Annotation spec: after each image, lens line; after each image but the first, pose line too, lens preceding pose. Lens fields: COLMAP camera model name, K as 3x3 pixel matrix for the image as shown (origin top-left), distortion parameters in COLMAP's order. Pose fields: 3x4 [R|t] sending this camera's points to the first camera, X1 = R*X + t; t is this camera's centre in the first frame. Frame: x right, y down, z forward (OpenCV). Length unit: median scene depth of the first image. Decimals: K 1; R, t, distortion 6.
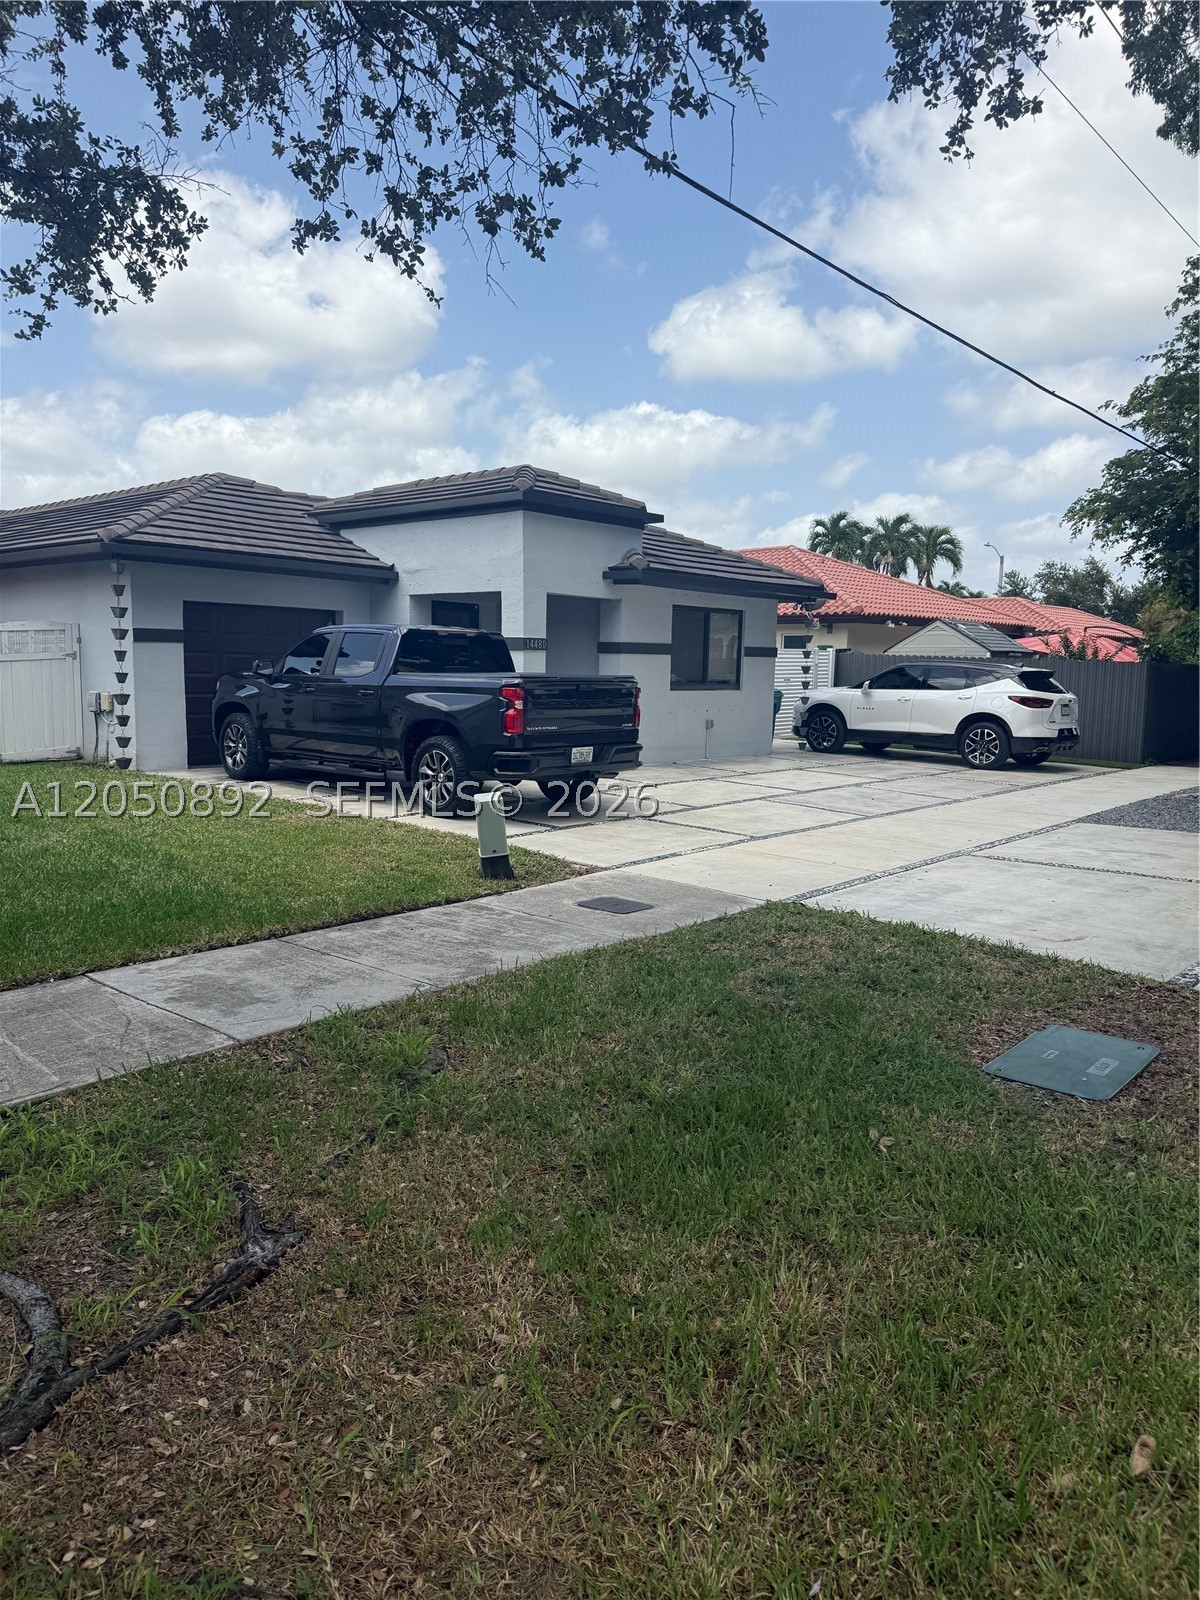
lens RADIAL K [[1100.3, 0, 594.8], [0, 1100.3, 804.1], [0, 0, 1]] dist [0.108753, -0.088486]
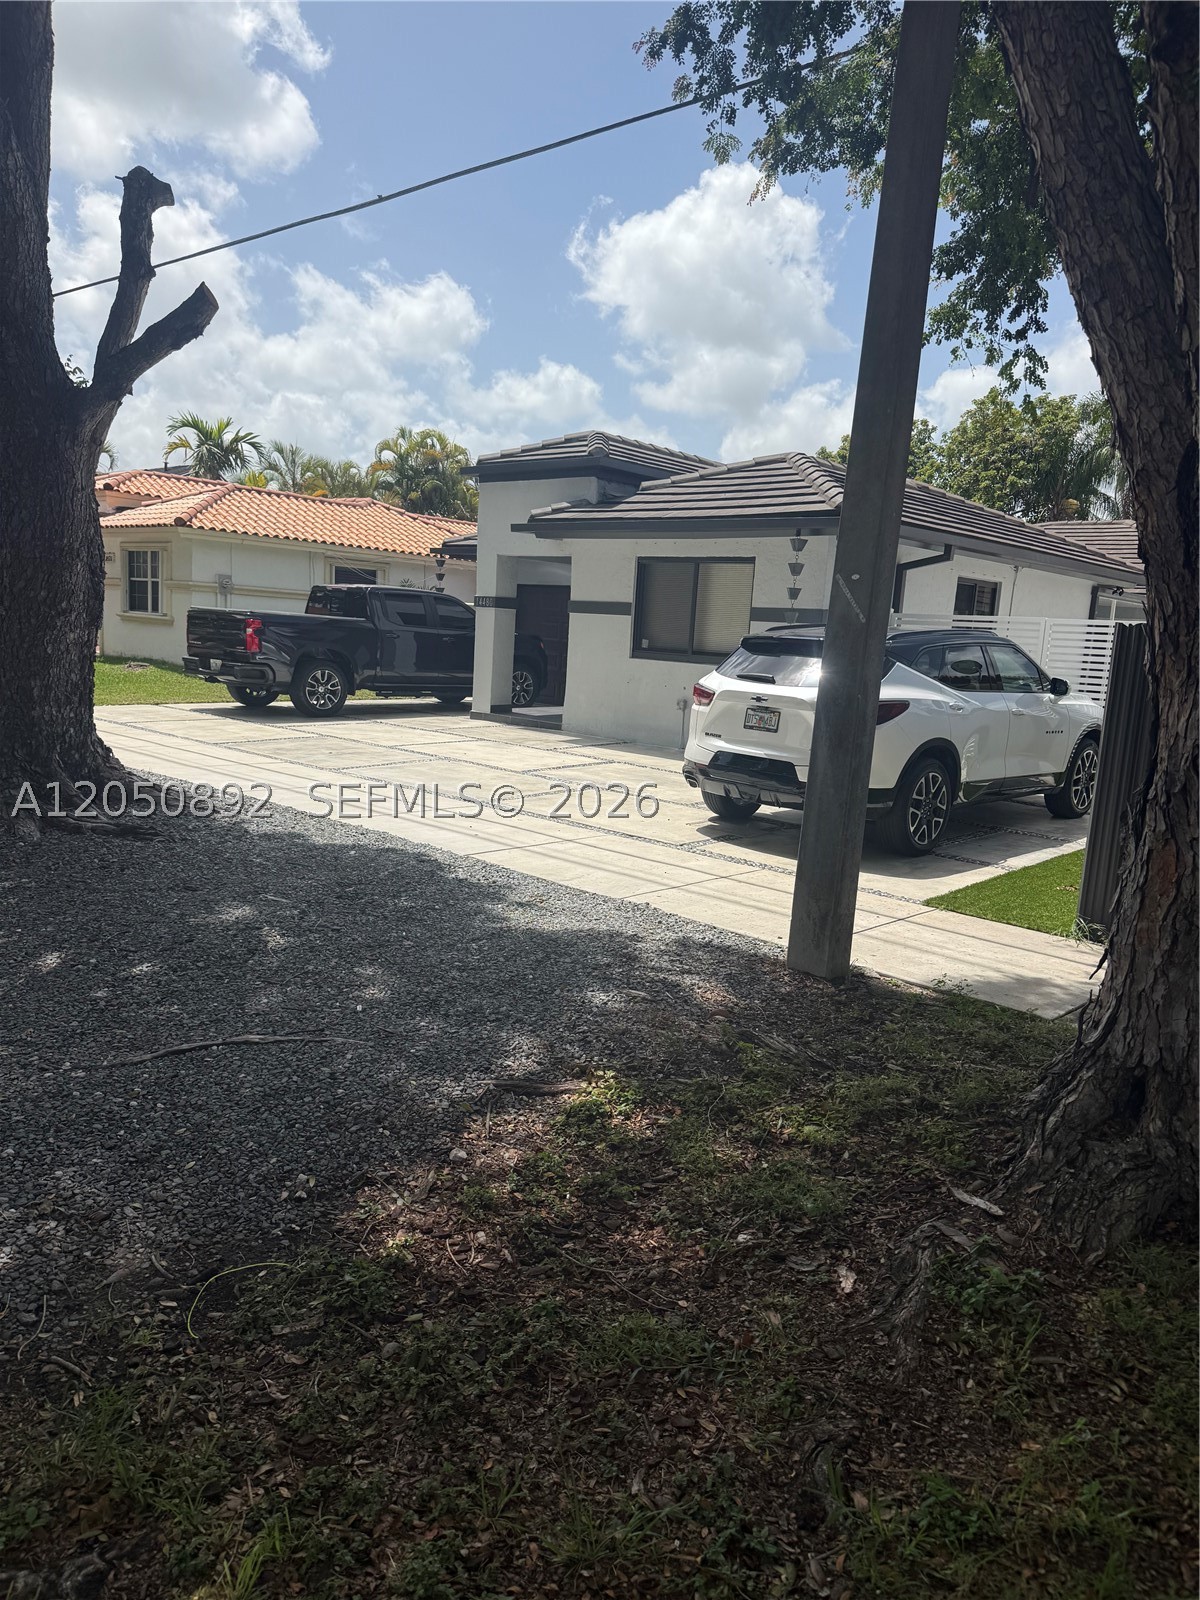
lens RADIAL K [[1100.3, 0, 610.8], [0, 1100.3, 805.3], [0, 0, 1]] dist [0.108753, -0.088486]
pose [[0.006833, 0.138638, -0.990320, 2.145627], [-0.187655, 0.972926, 0.134908, -0.237721], [0.982211, 0.184916, 0.032664, 2.235734]]
